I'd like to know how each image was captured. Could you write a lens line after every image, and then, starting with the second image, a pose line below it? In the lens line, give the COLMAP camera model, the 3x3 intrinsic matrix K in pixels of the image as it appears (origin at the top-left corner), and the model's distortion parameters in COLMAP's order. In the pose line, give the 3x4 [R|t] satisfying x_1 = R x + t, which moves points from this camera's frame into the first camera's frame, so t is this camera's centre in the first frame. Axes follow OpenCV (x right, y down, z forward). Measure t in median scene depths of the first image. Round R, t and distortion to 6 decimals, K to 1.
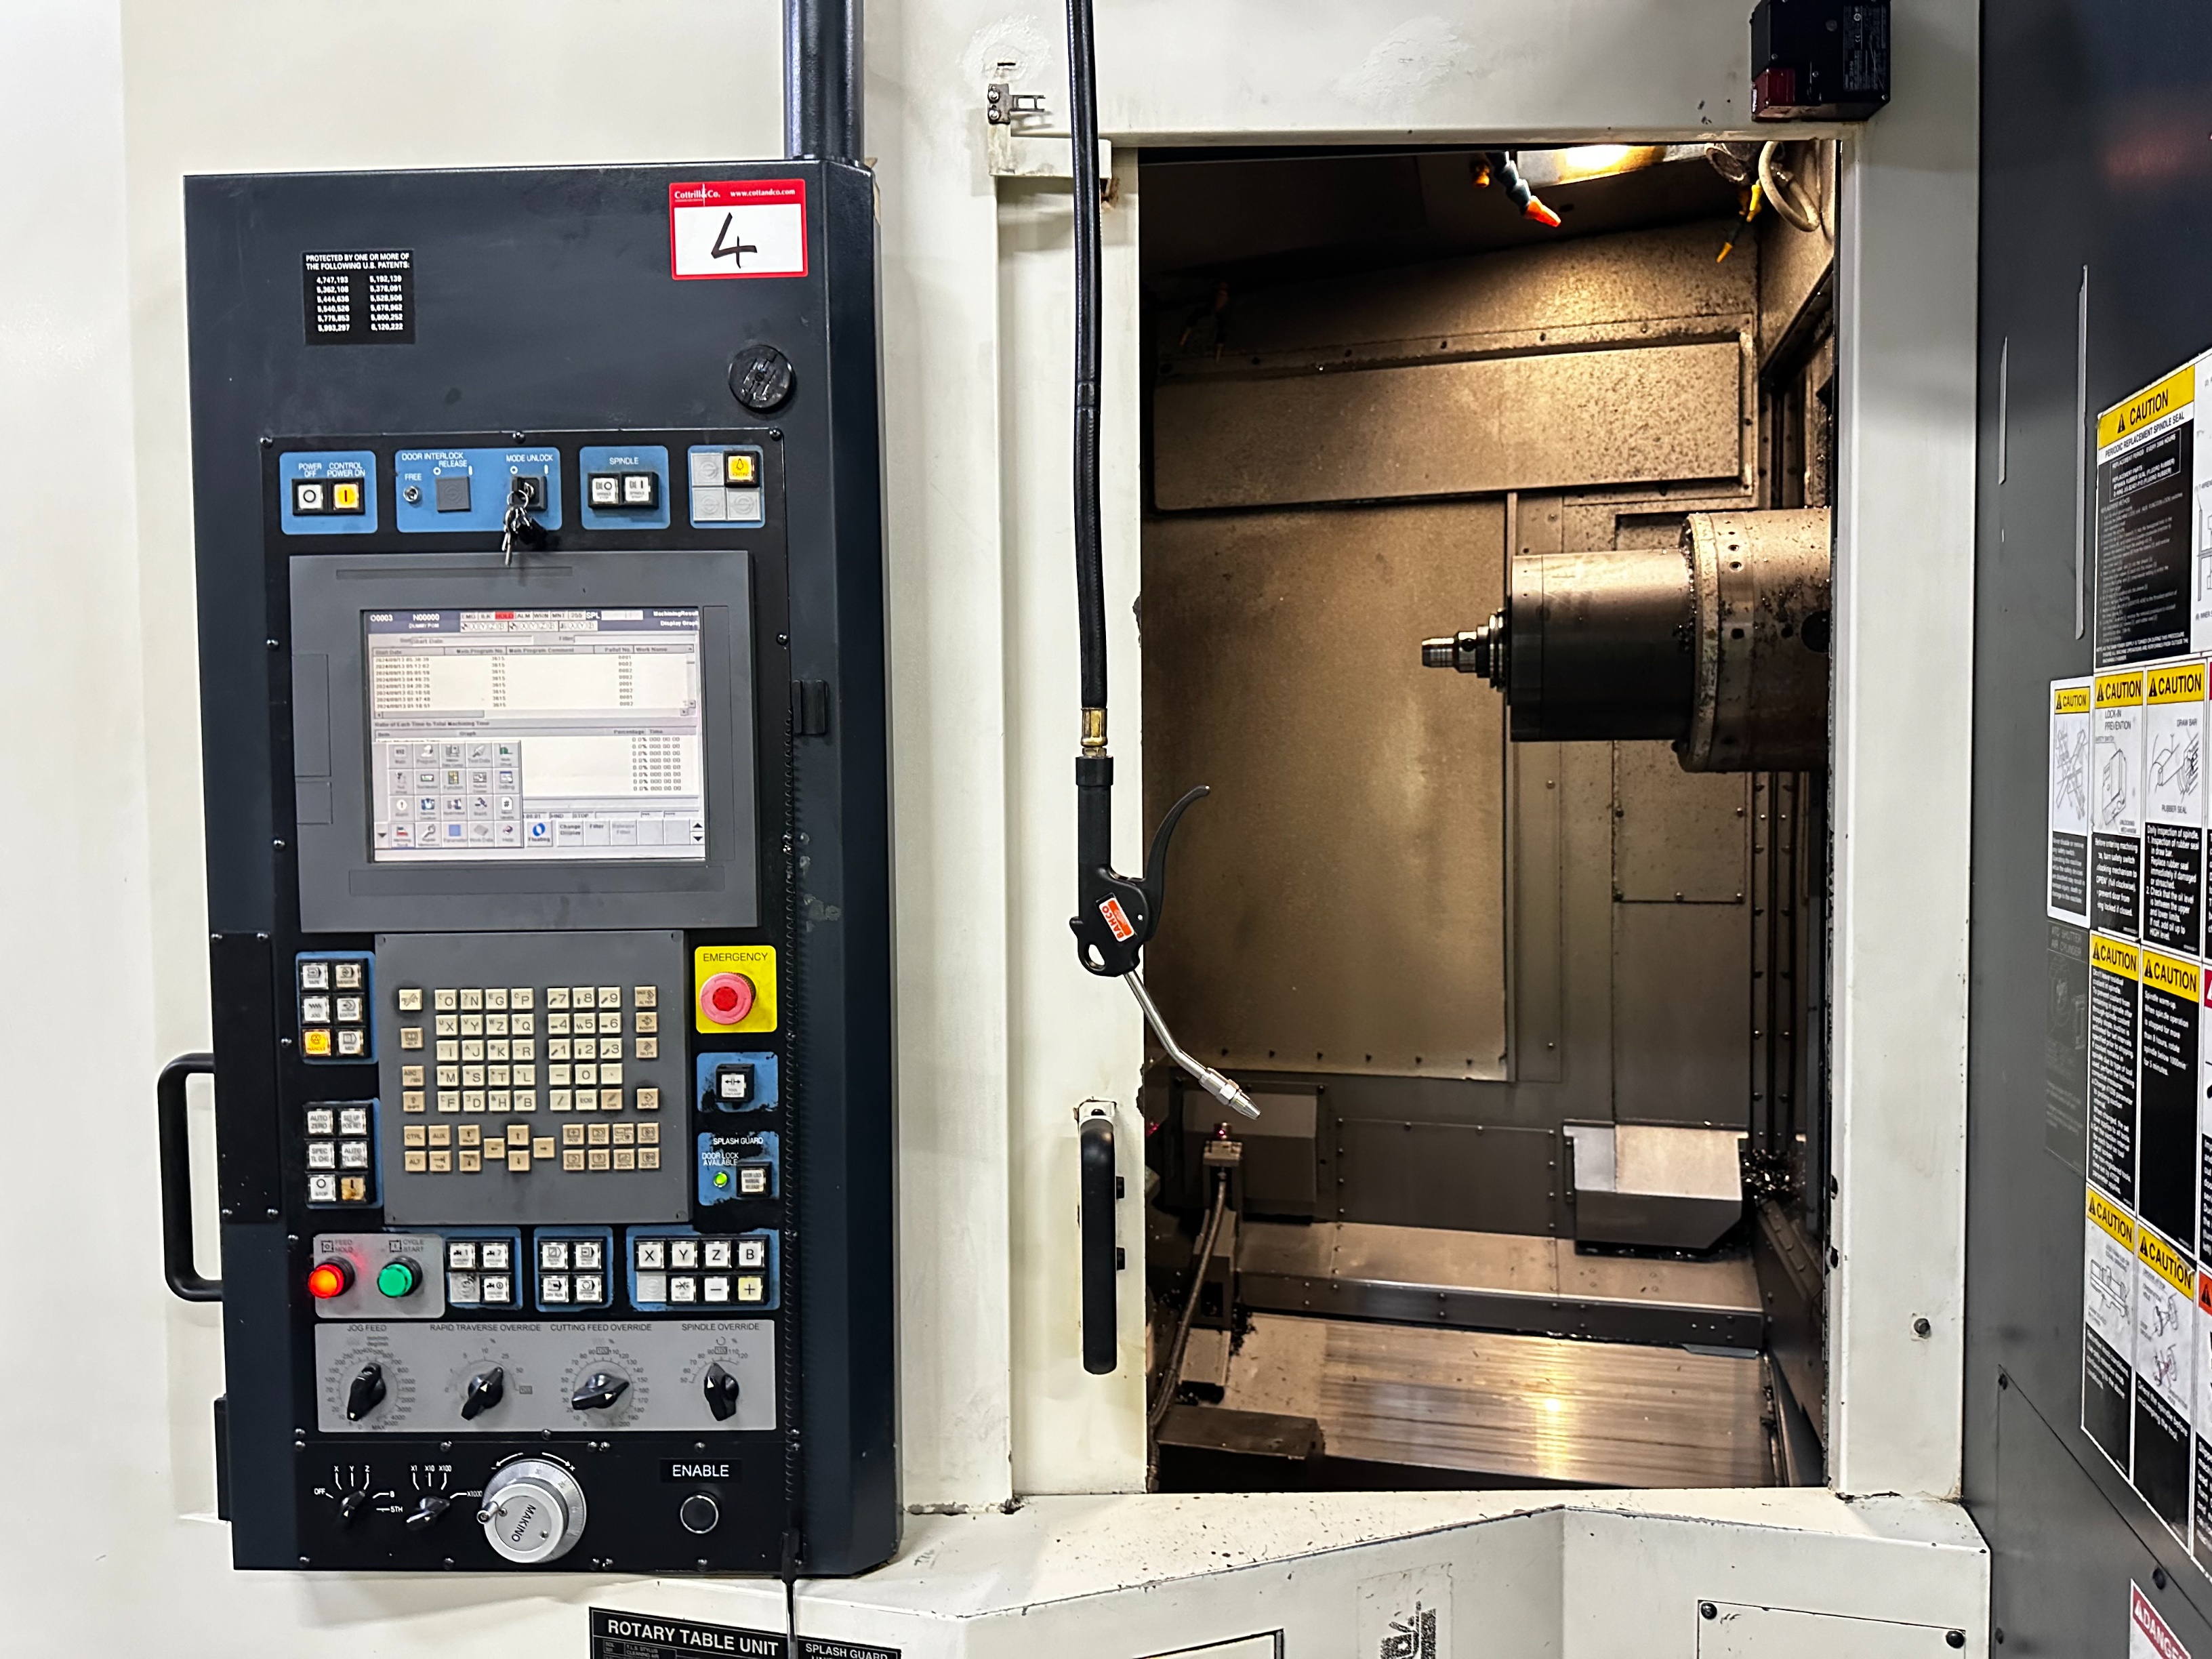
lens RADIAL K [[1521.3, 0, 1099.8], [0, 1521.3, 794.4], [0, 0, 1]] dist [0.085617, -0.152493]
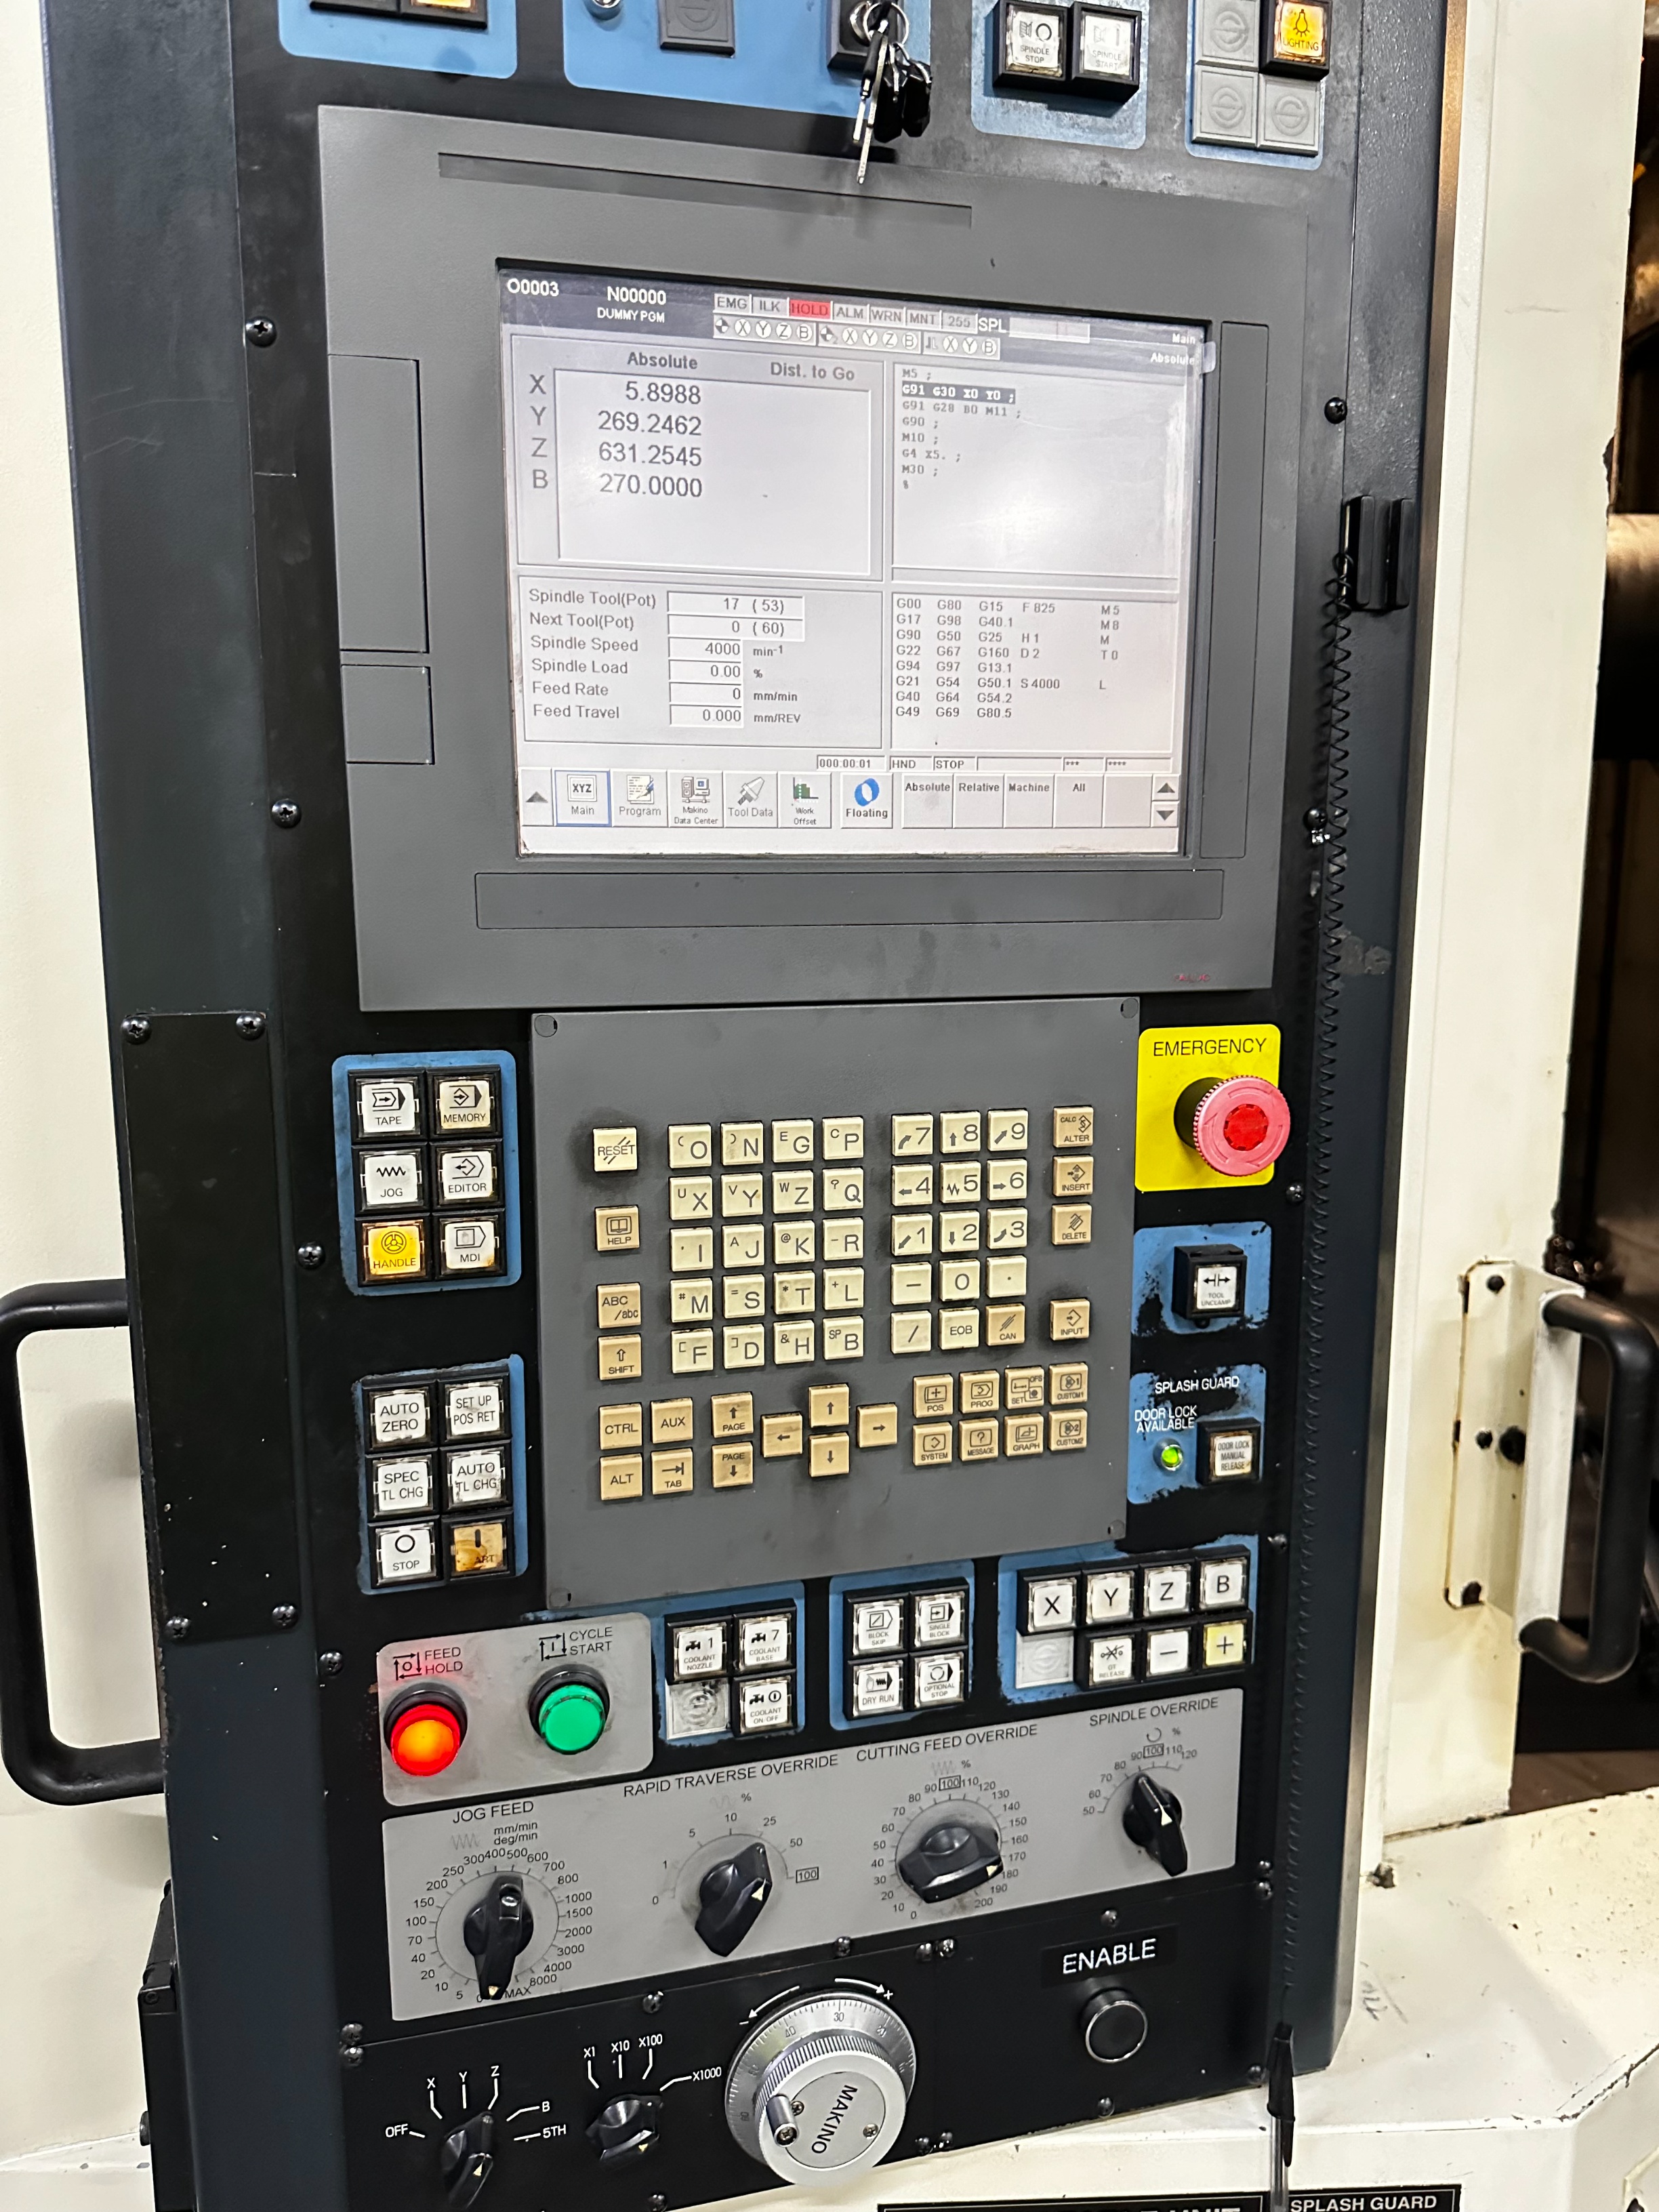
lens RADIAL K [[1521.3, 0, 825.1], [0, 1521.3, 1100.7], [0, 0, 1]] dist [0.085617, -0.152493]
pose [[0.962178, -0.032051, 0.270531, -0.506120], [0.001413, 0.993629, 0.112691, 0.065091], [-0.272419, -0.108047, 0.956093, 0.528956]]
